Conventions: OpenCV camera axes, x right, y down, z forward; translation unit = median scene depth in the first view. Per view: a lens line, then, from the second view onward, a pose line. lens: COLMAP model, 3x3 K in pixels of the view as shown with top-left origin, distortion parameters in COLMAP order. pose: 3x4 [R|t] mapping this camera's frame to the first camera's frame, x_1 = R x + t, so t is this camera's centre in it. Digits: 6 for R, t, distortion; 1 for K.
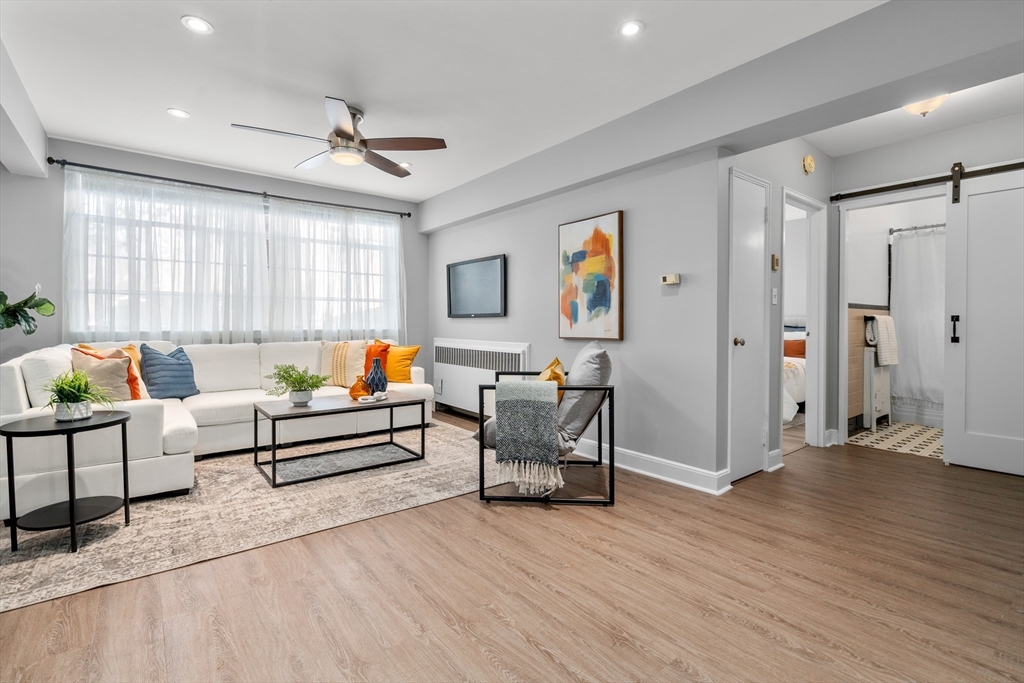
lens RADIAL K [[477.1, 0, 513.8], [0, 477.1, 319.4], [0, 0, 1]] dist [-0.003275, -0.000385]
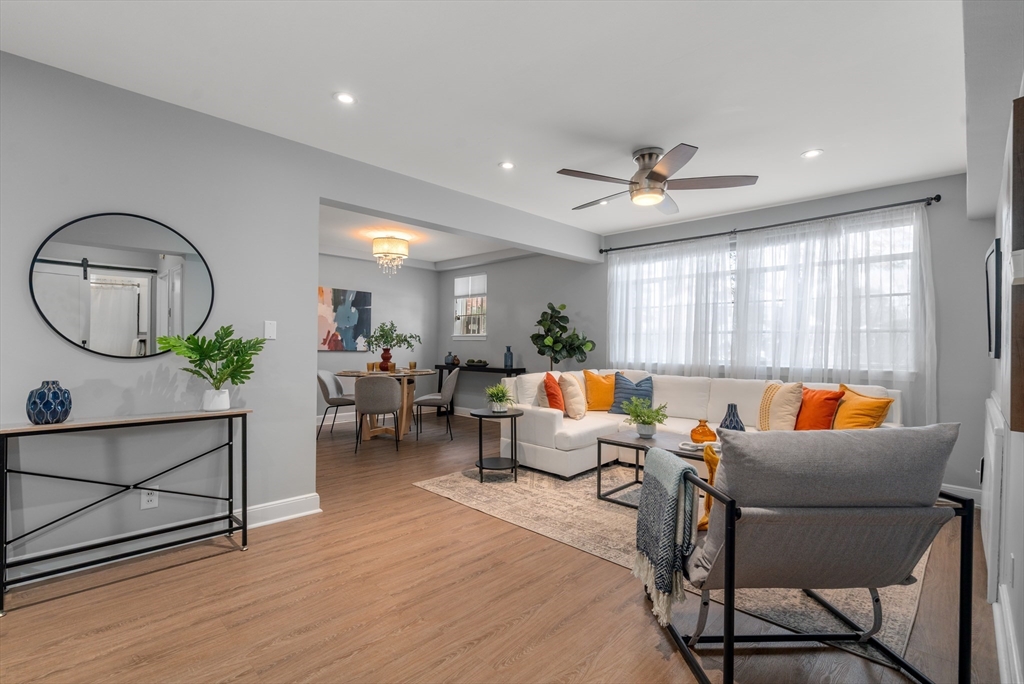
lens RADIAL K [[471.7, 0, 512.0], [0, 471.7, 342.0], [0, 0, 1]] dist [-0.015890, -0.000043]
pose [[0.121566, -0.008376, -0.992548, 0.726655], [-0.003208, 0.999956, -0.008831, -0.030259], [0.992578, 0.004257, 0.121534, 0.727482]]
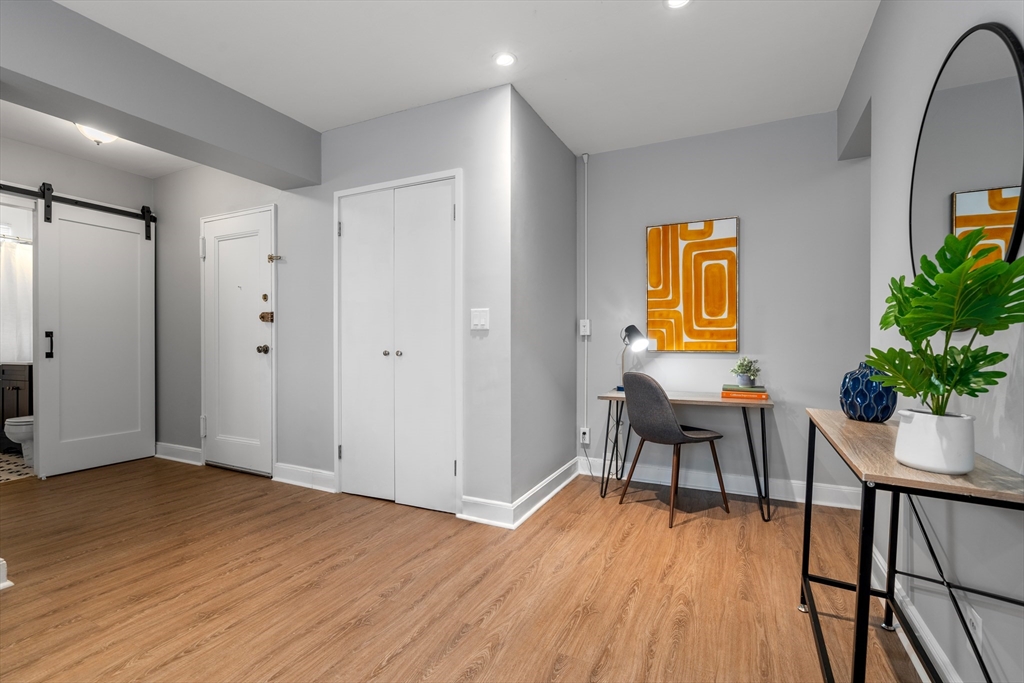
lens RADIAL K [[472.6, 0, 512.0], [0, 472.6, 341.5], [0, 0, 1]] dist [0.001139, 0.000015]
pose [[-0.424073, -0.003098, 0.905623, -0.558492], [-0.006261, 0.999980, 0.000489, 0.008205], [-0.905606, -0.005462, -0.424084, 0.696198]]
